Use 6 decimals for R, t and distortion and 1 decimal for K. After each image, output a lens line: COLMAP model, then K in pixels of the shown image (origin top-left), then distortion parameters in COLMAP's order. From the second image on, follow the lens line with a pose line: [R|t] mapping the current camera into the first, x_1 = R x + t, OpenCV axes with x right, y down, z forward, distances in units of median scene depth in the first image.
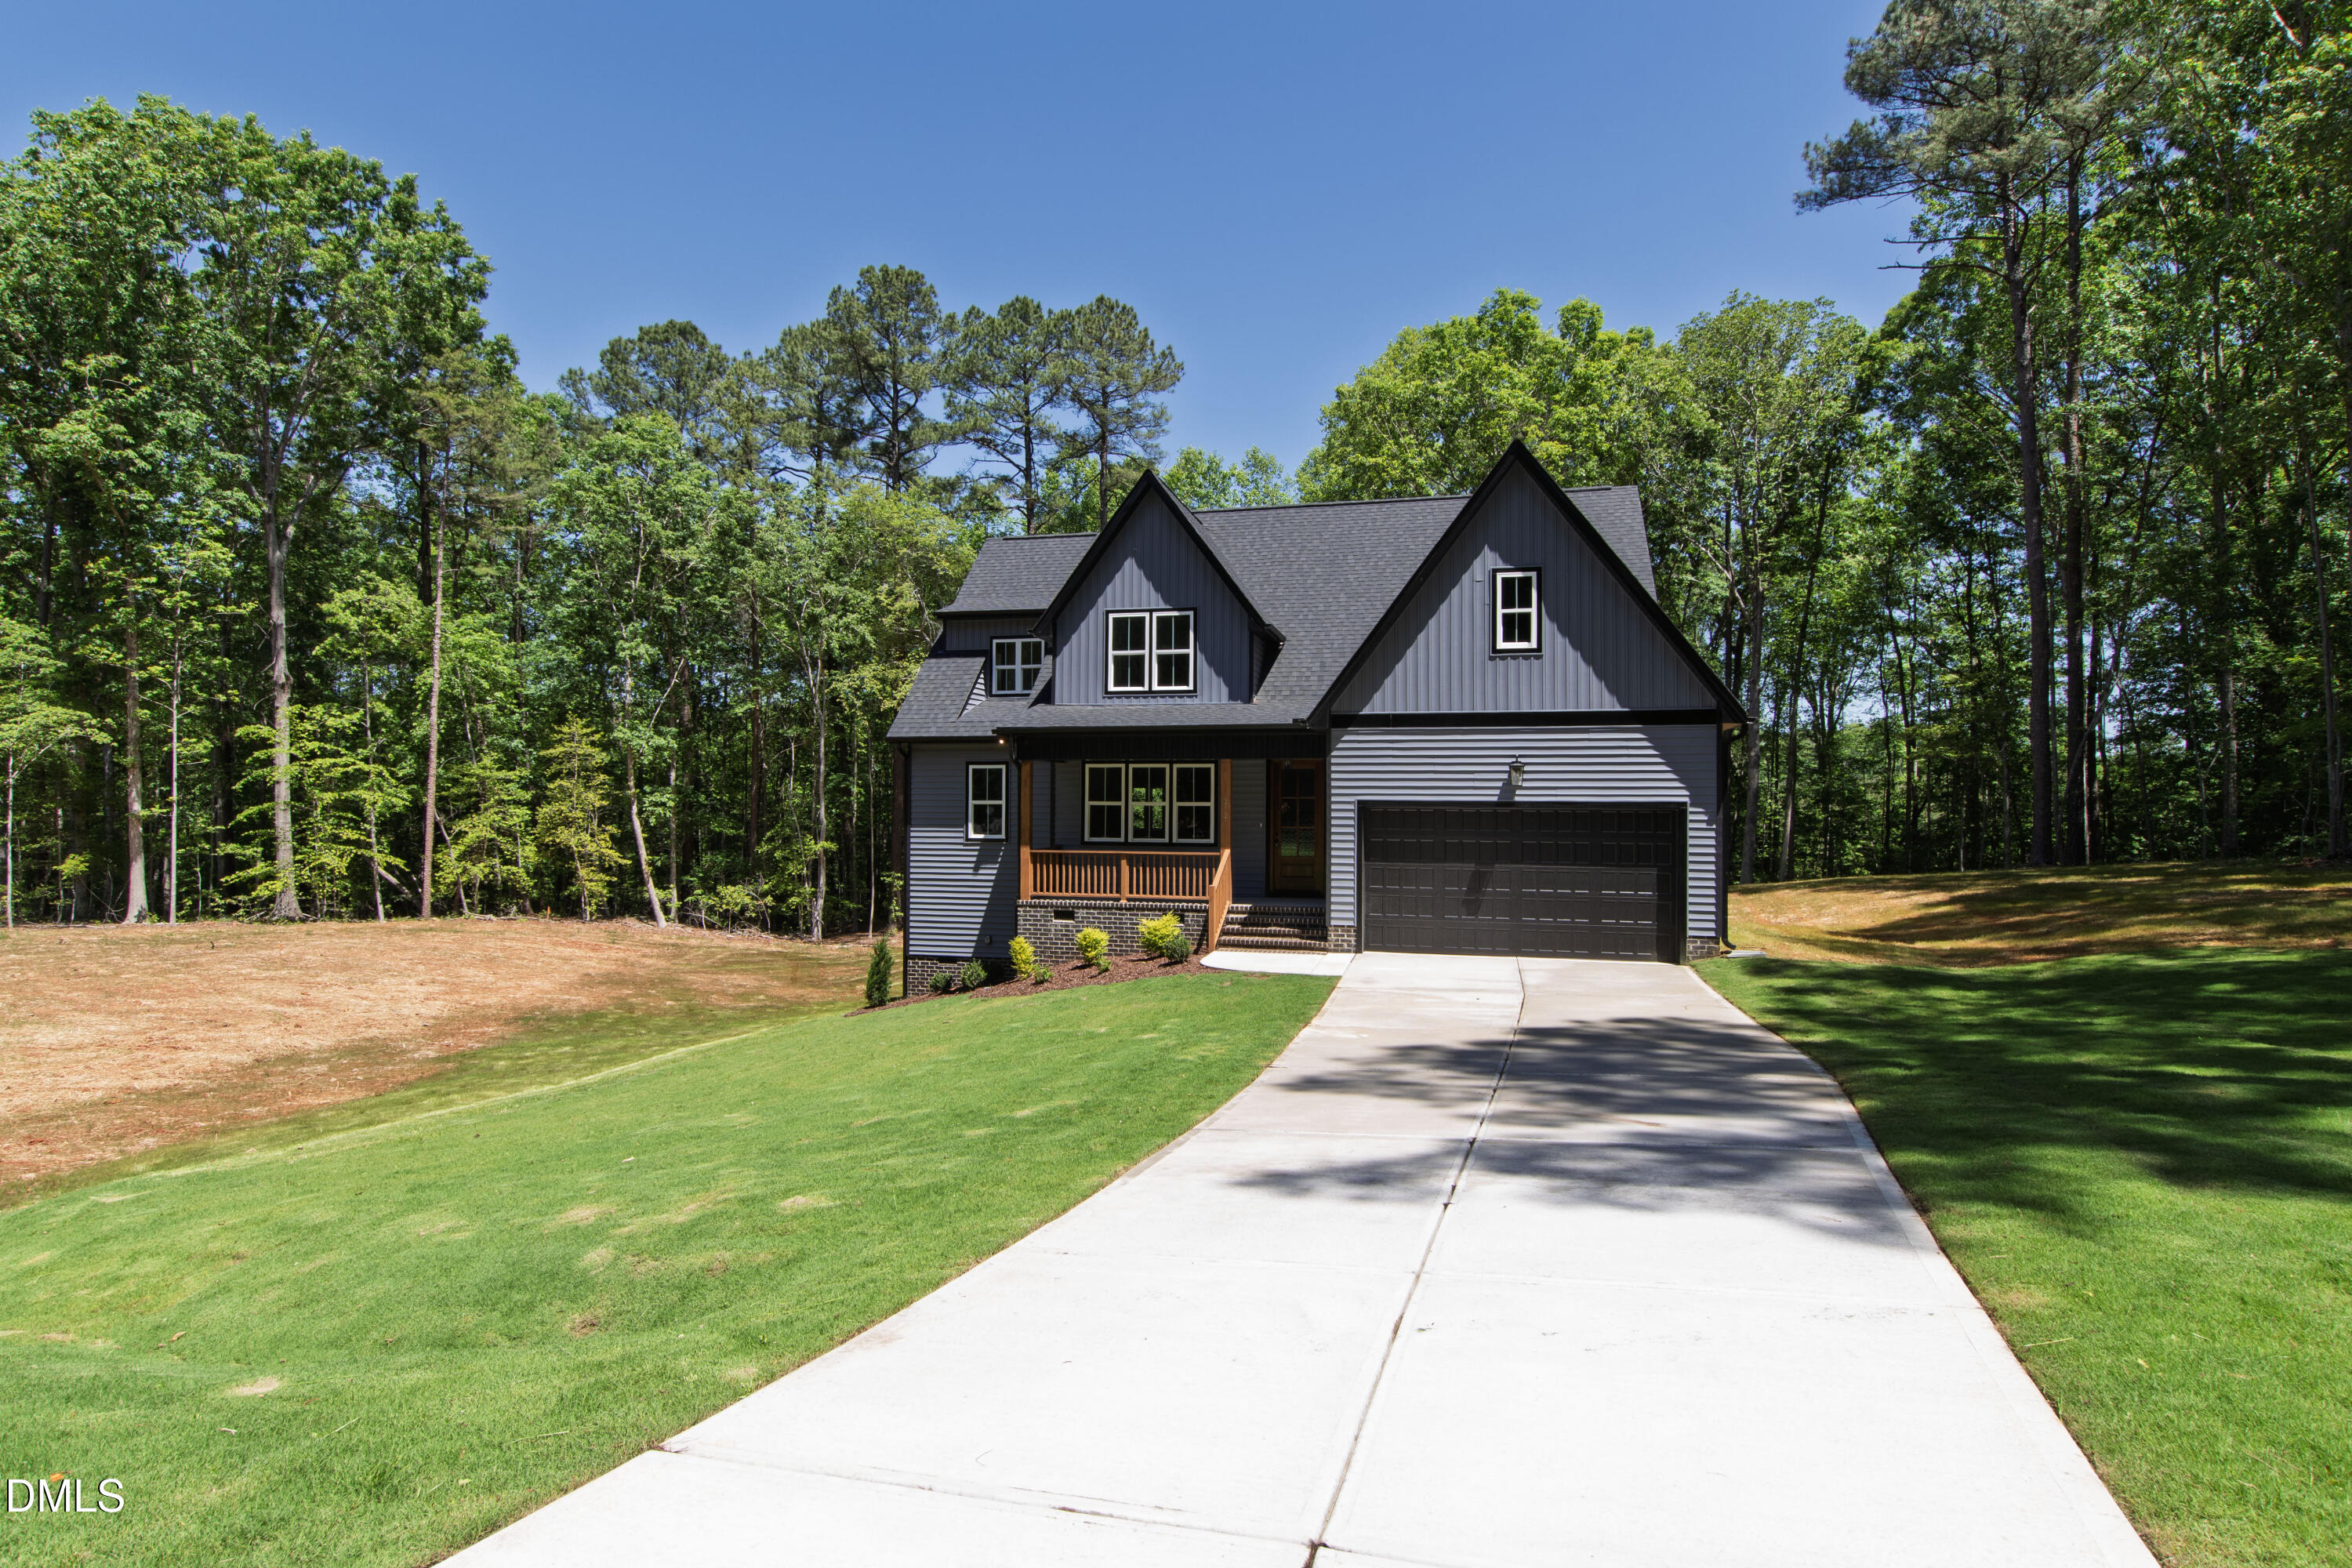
lens RADIAL K [[1247.7, 0, 1182.2], [0, 1247.7, 776.1], [0, 0, 1]] dist [0.006070, 0.003049]
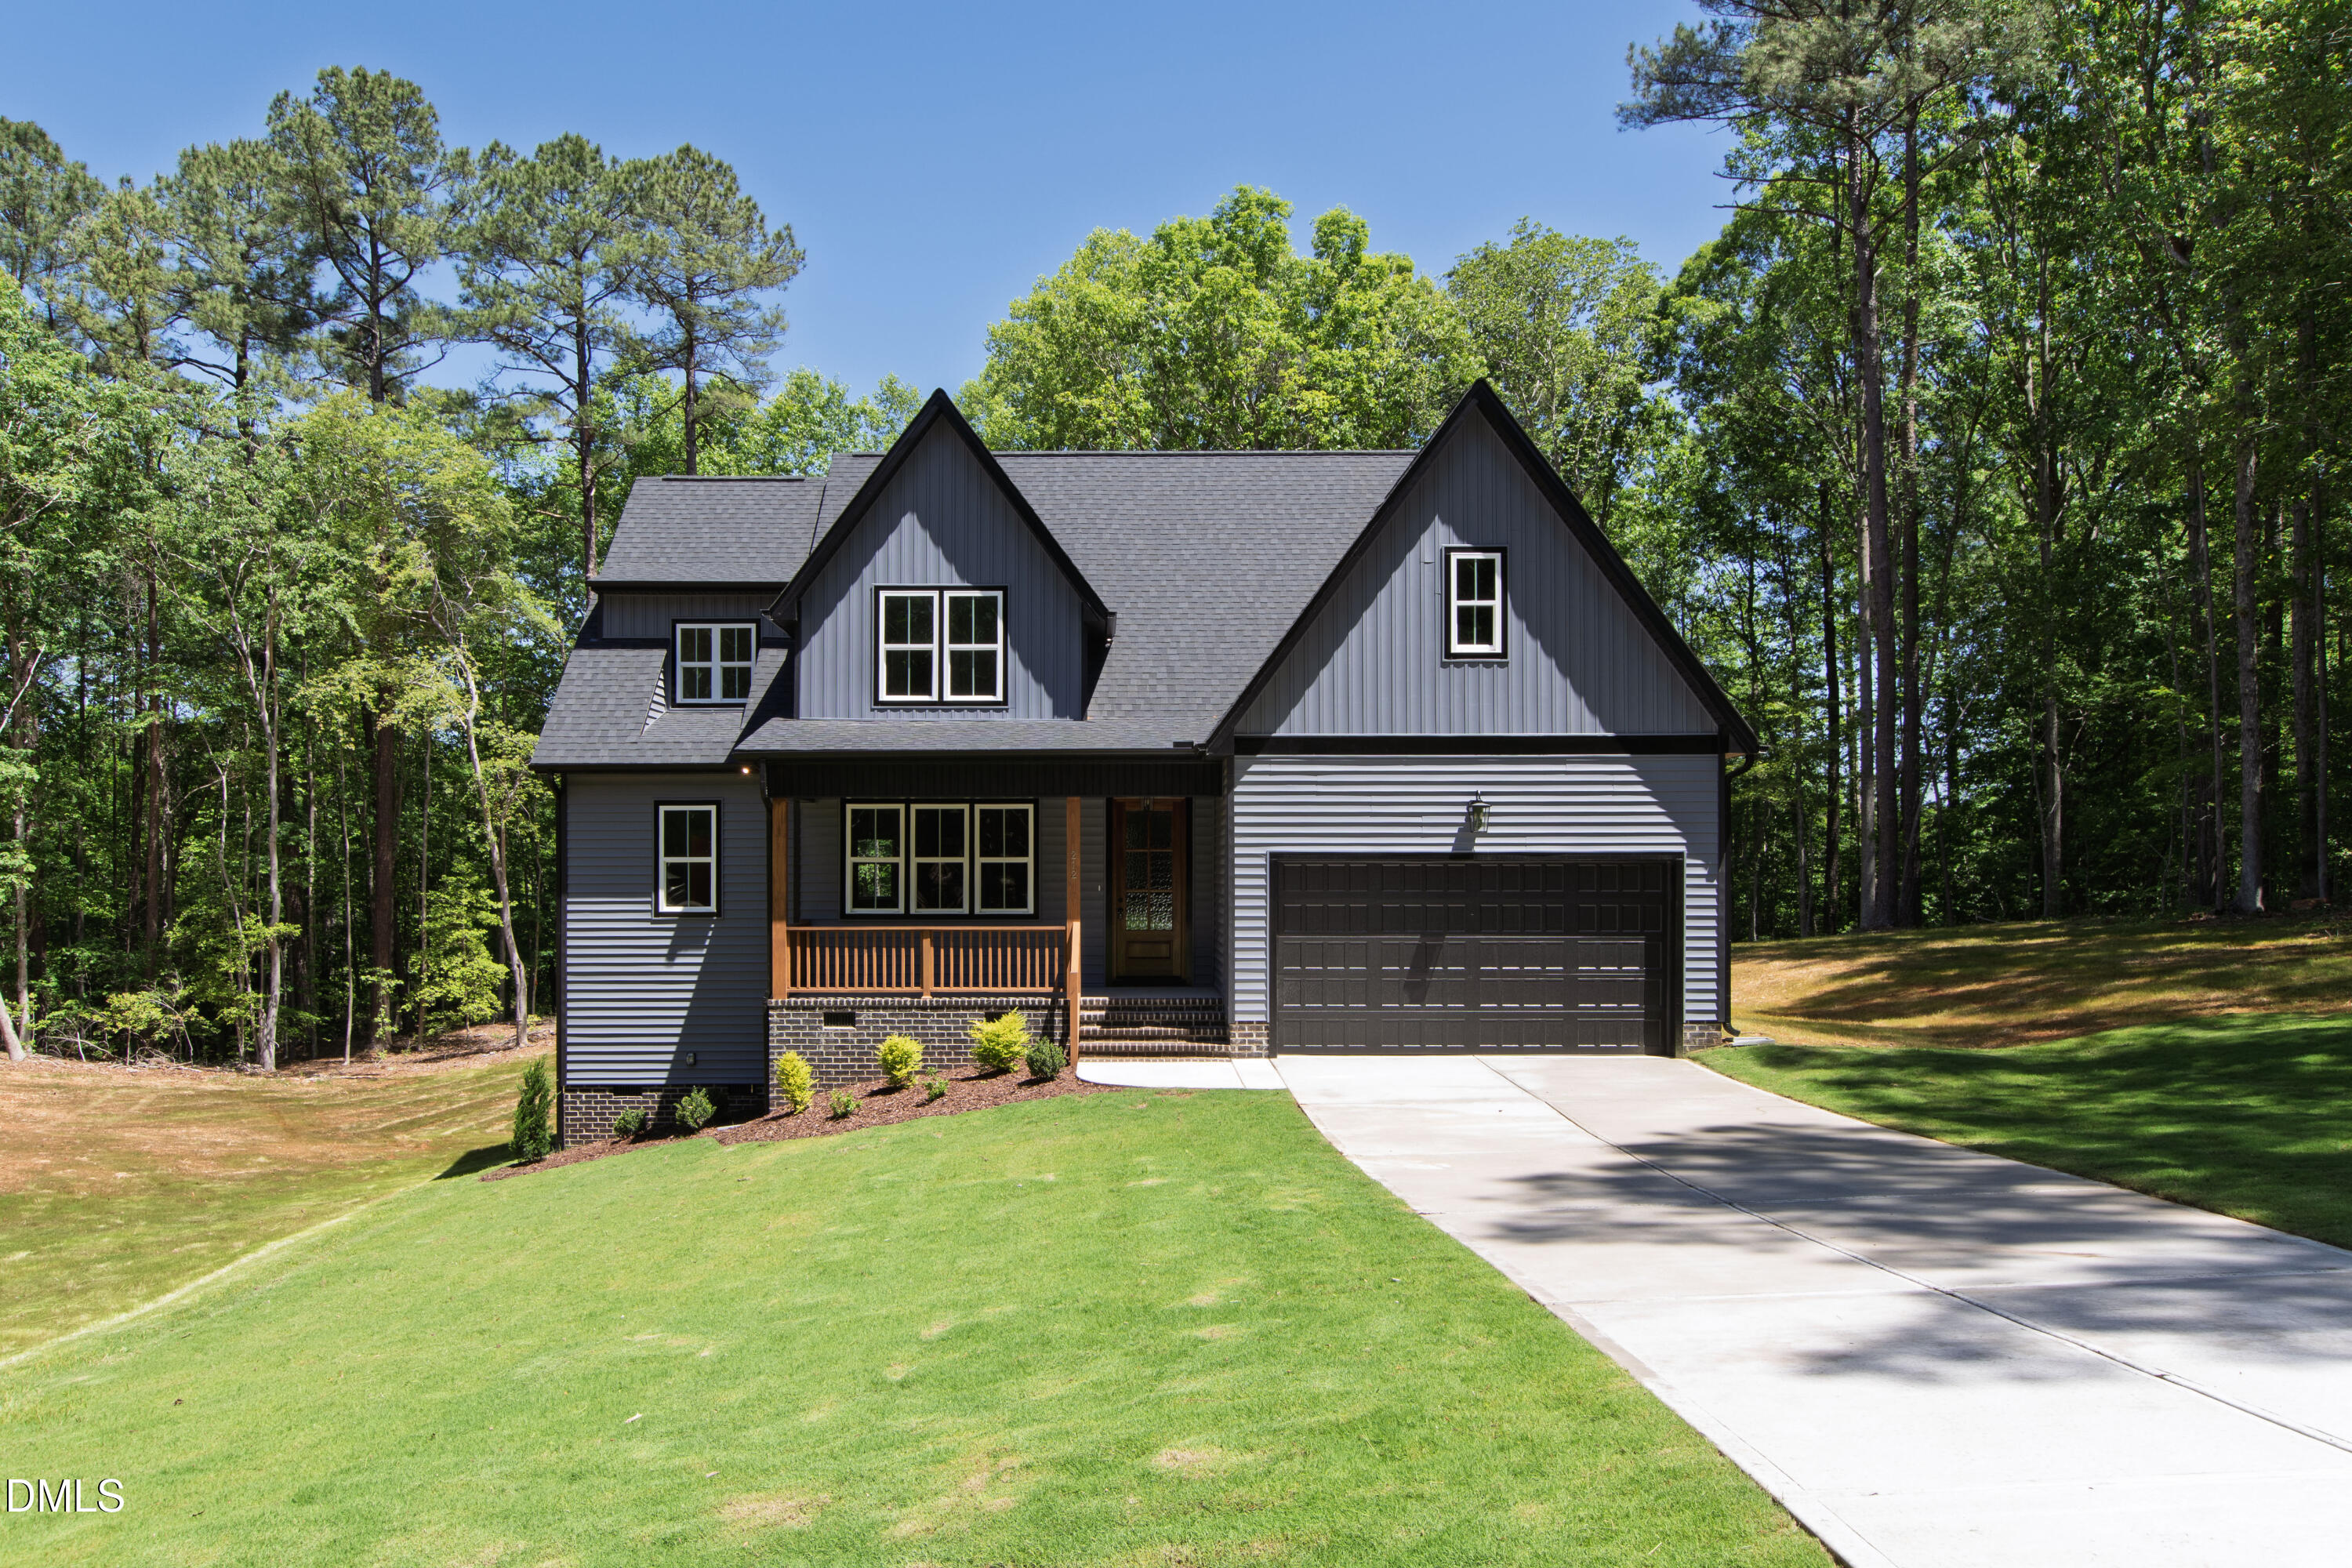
lens RADIAL K [[1671.7, 0, 1150.3], [0, 1671.7, 854.9], [0, 0, 1]] dist [-0.012512, 0.012285]
pose [[0.968216, -0.005486, 0.250055, -0.076513], [0.001350, 0.999859, 0.016709, 0.001775], [-0.250112, -0.015841, 0.968087, 0.024004]]
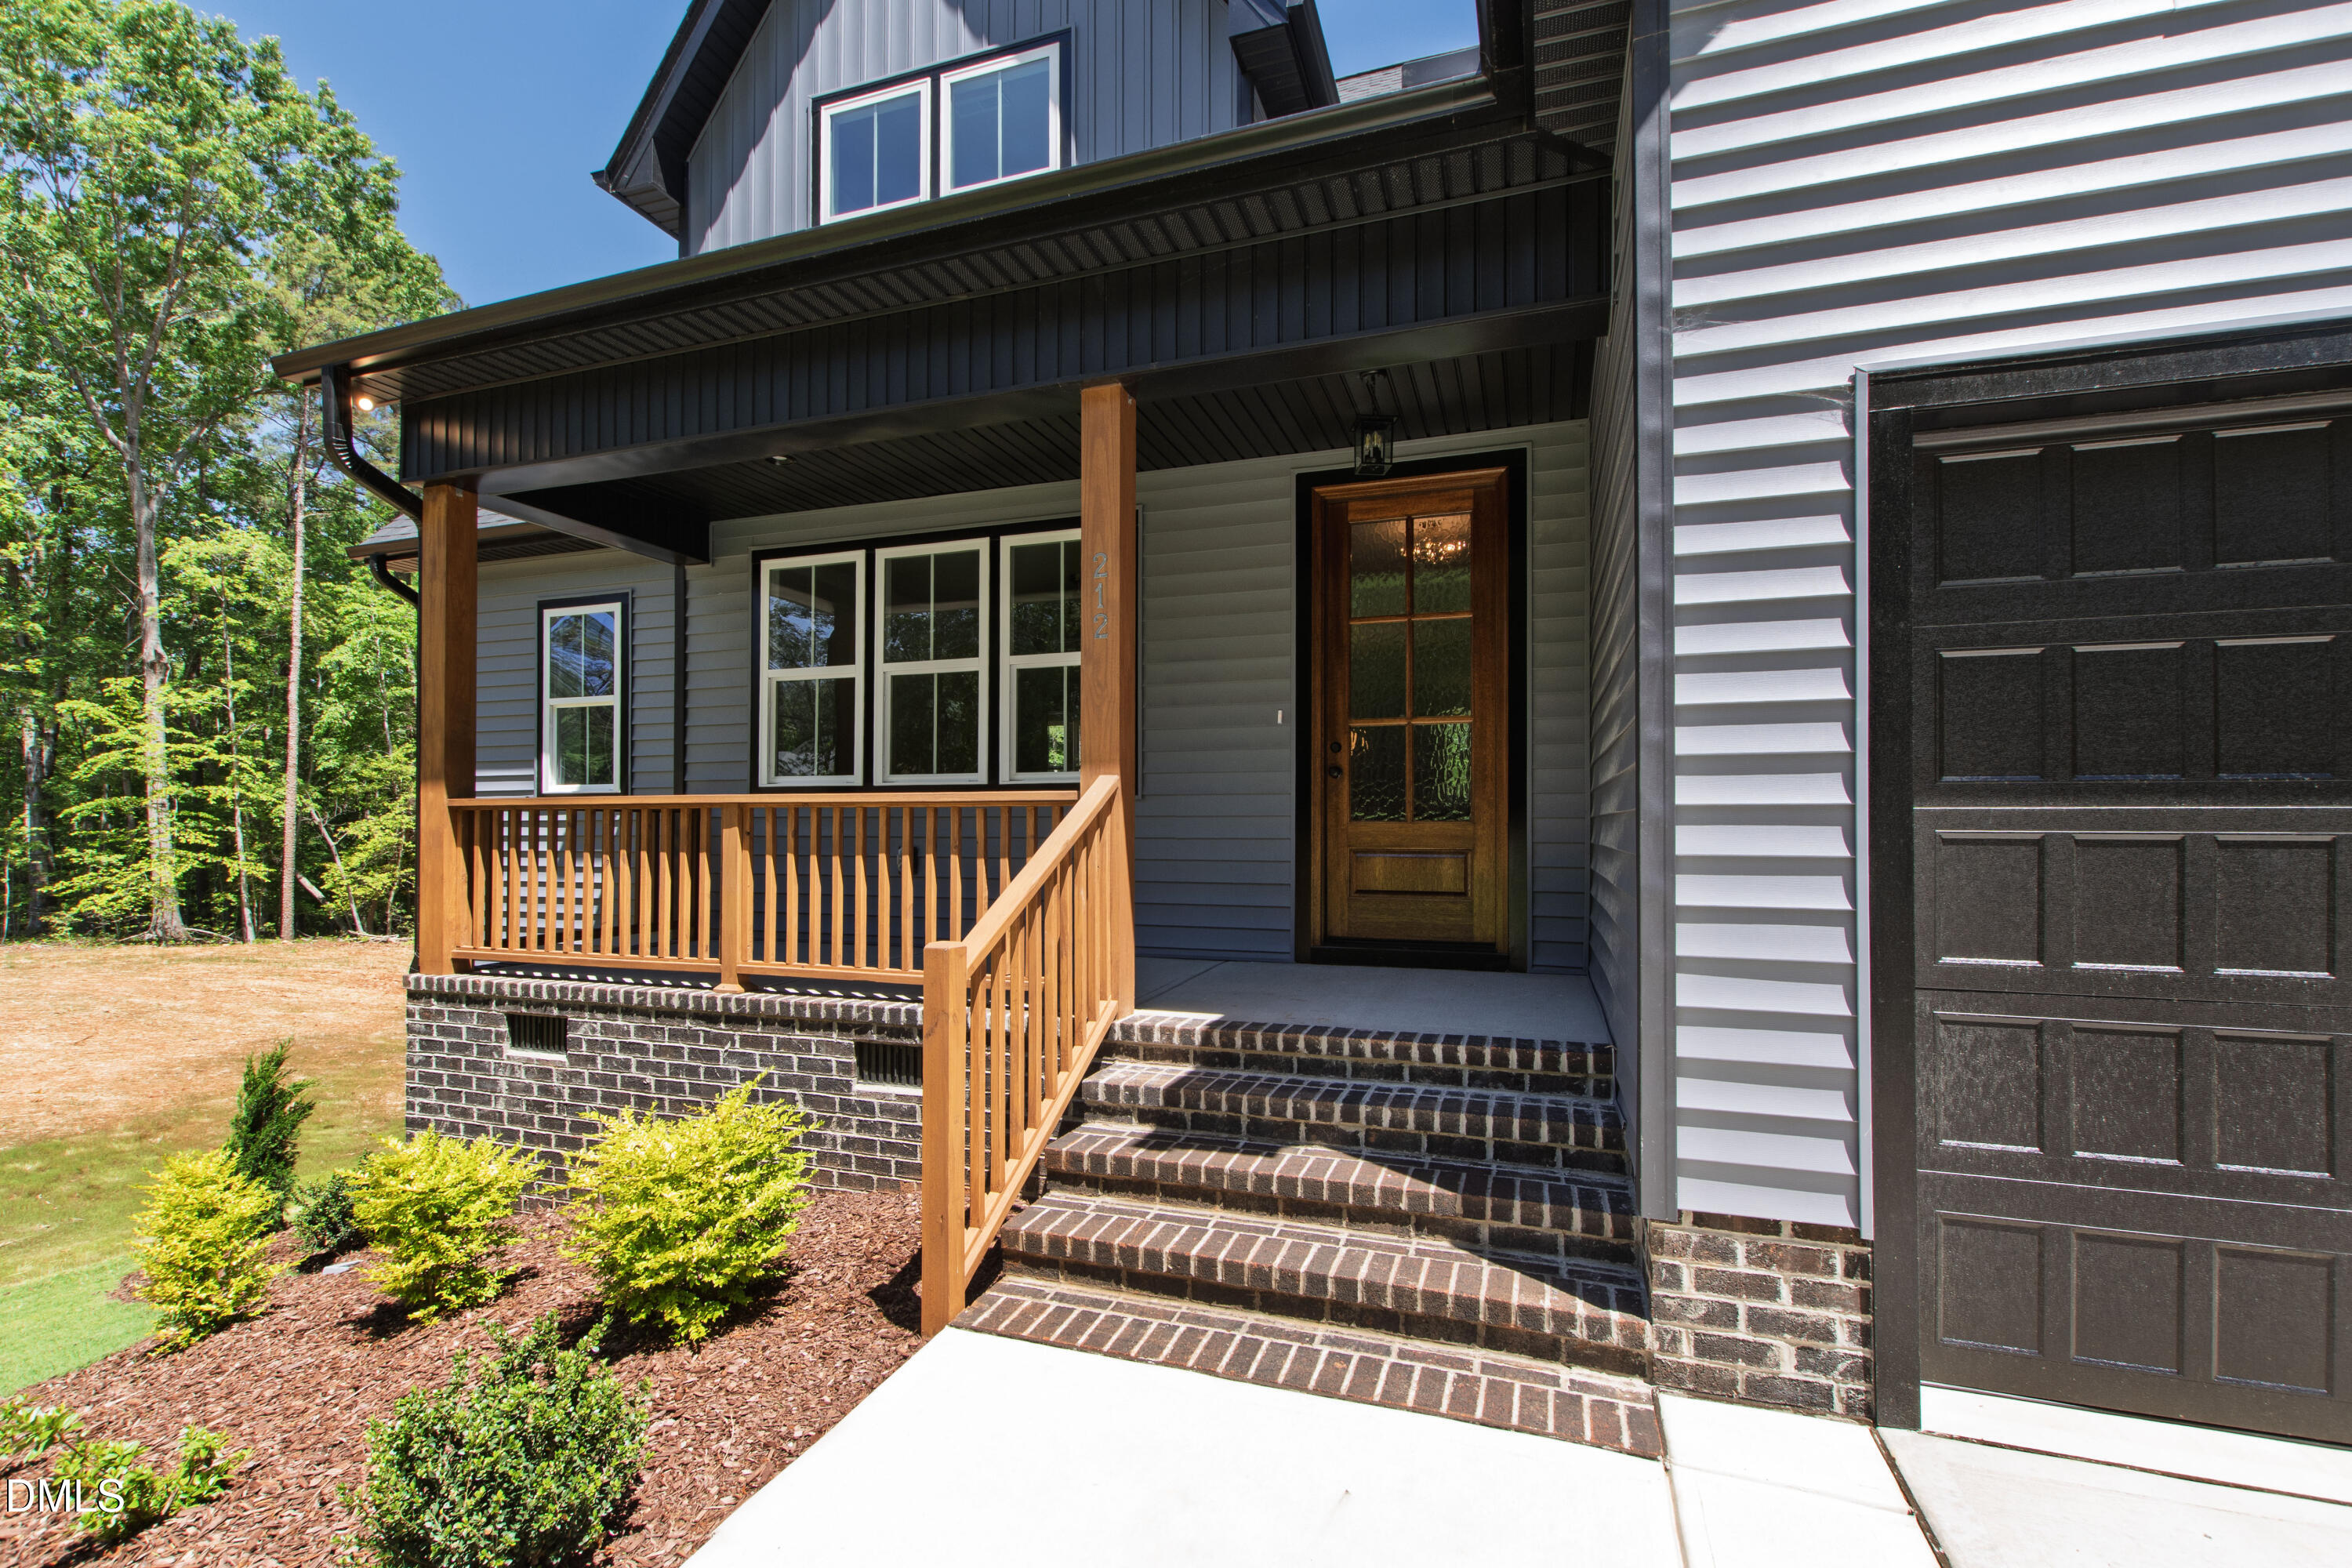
lens RADIAL K [[1087.4, 0, 1124.9], [0, 1087.4, 822.1], [0, 0, 1]] dist [-0.002957, -0.000455]
pose [[0.991522, -0.007717, -0.129707, 0.030528], [0.009902, 0.999820, 0.016205, 0.029960], [0.129558, -0.017352, 0.991420, 0.373925]]
